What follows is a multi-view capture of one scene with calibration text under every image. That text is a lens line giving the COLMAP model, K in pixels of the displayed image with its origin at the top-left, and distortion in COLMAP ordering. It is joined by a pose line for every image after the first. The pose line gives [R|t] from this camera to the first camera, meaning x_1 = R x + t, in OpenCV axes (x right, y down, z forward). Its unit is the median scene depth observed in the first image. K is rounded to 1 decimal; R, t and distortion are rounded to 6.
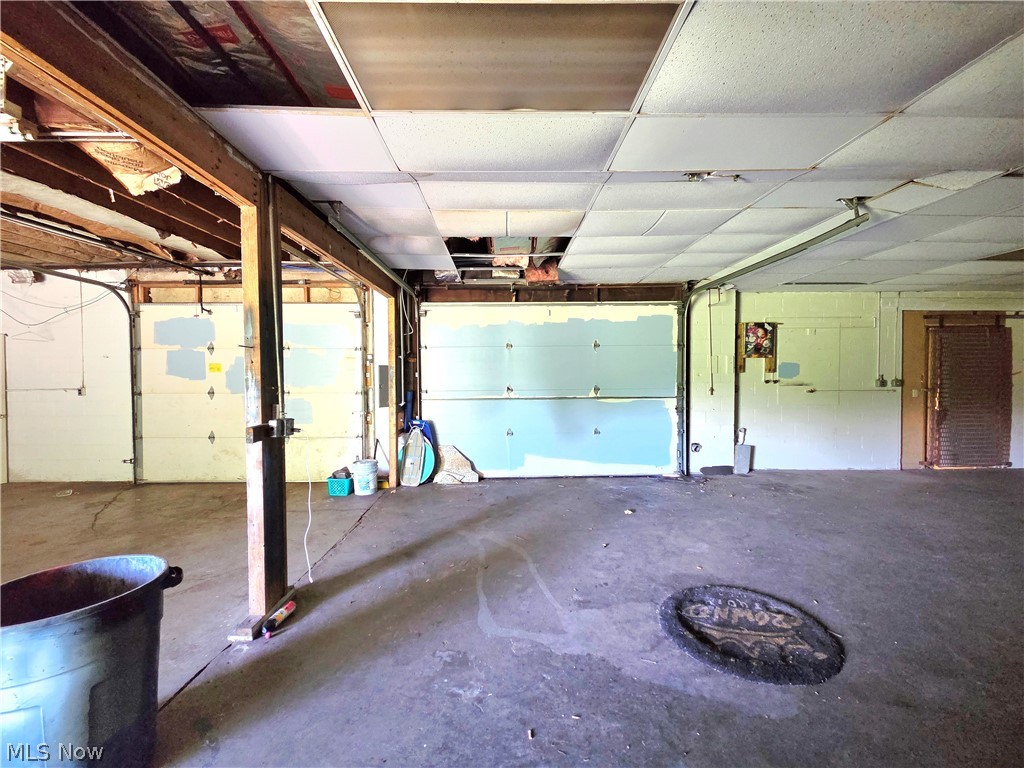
lens RADIAL K [[415.7, 0, 512.1], [0, 415.7, 386.2], [0, 0, 1]] dist [0.003555, -0.000323]
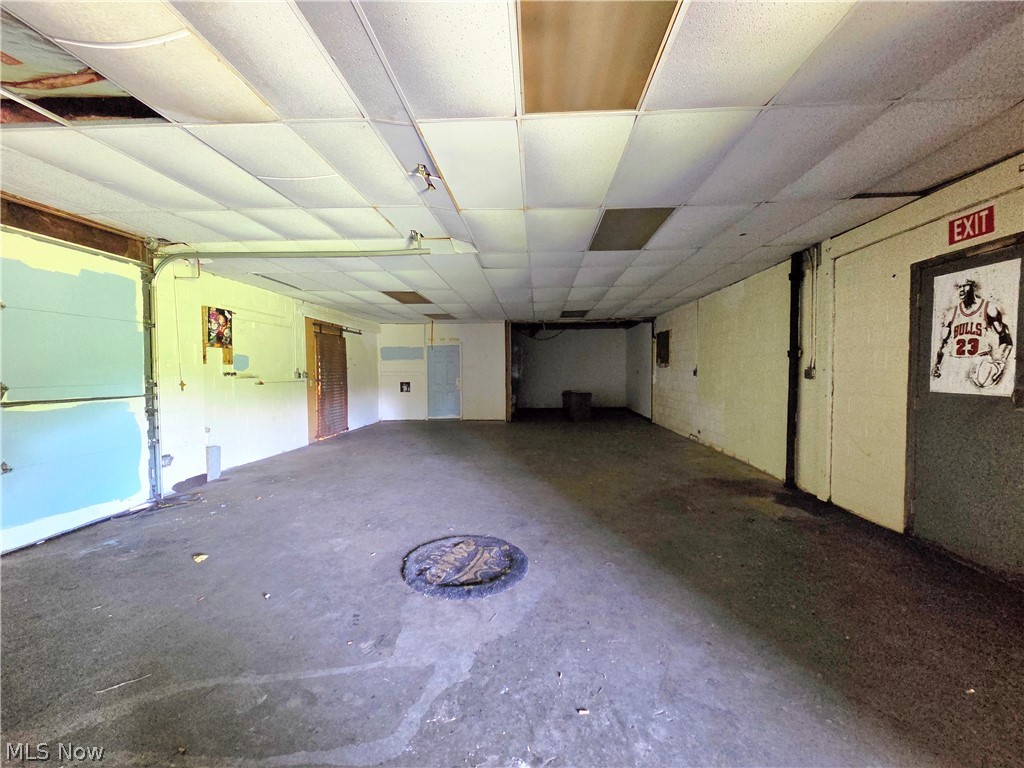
lens RADIAL K [[415.7, 0, 512.1], [0, 415.7, 386.2], [0, 0, 1]] dist [0.003555, -0.000323]
pose [[0.076875, -0.031892, 0.996531, -0.379500], [0.030591, 0.999093, 0.029615, 0.011294], [-0.996571, 0.028208, 0.077781, 0.436306]]
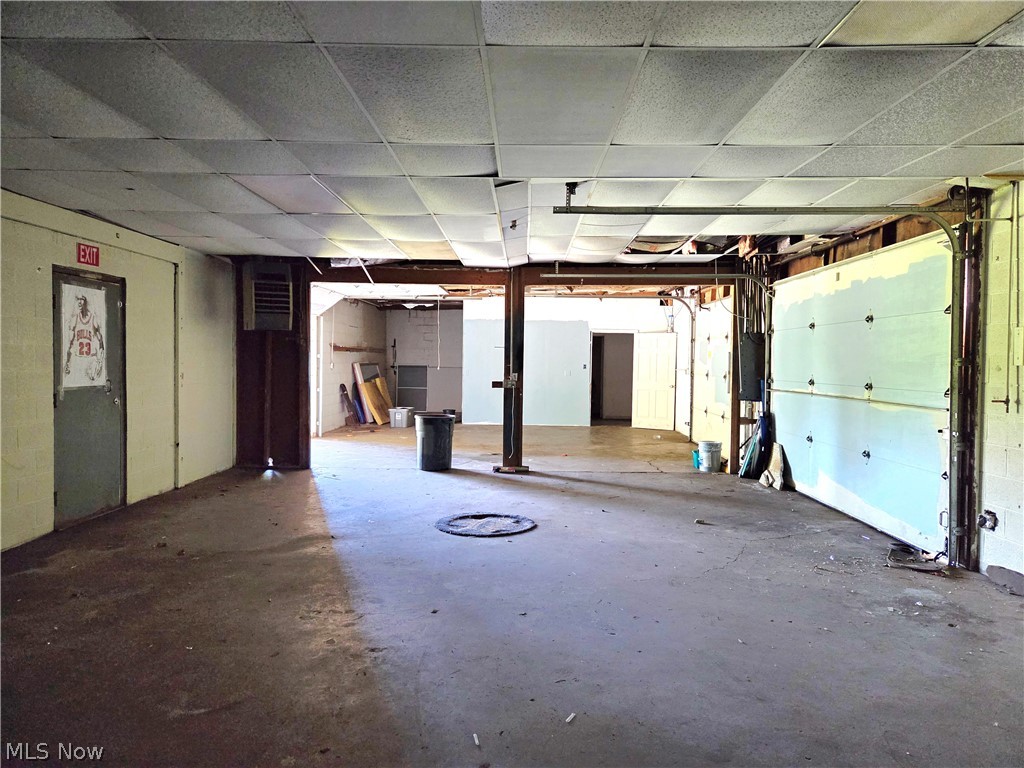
lens RADIAL K [[675.0, 0, 512.0], [0, 675.0, 384.0], [0, 0, 1]] dist [0.003184, -0.000012]
pose [[-0.037136, 0.041193, -0.998461, 1.754608], [-0.037734, 0.998380, 0.042593, -0.030716], [0.998598, 0.039258, -0.035522, 0.681297]]
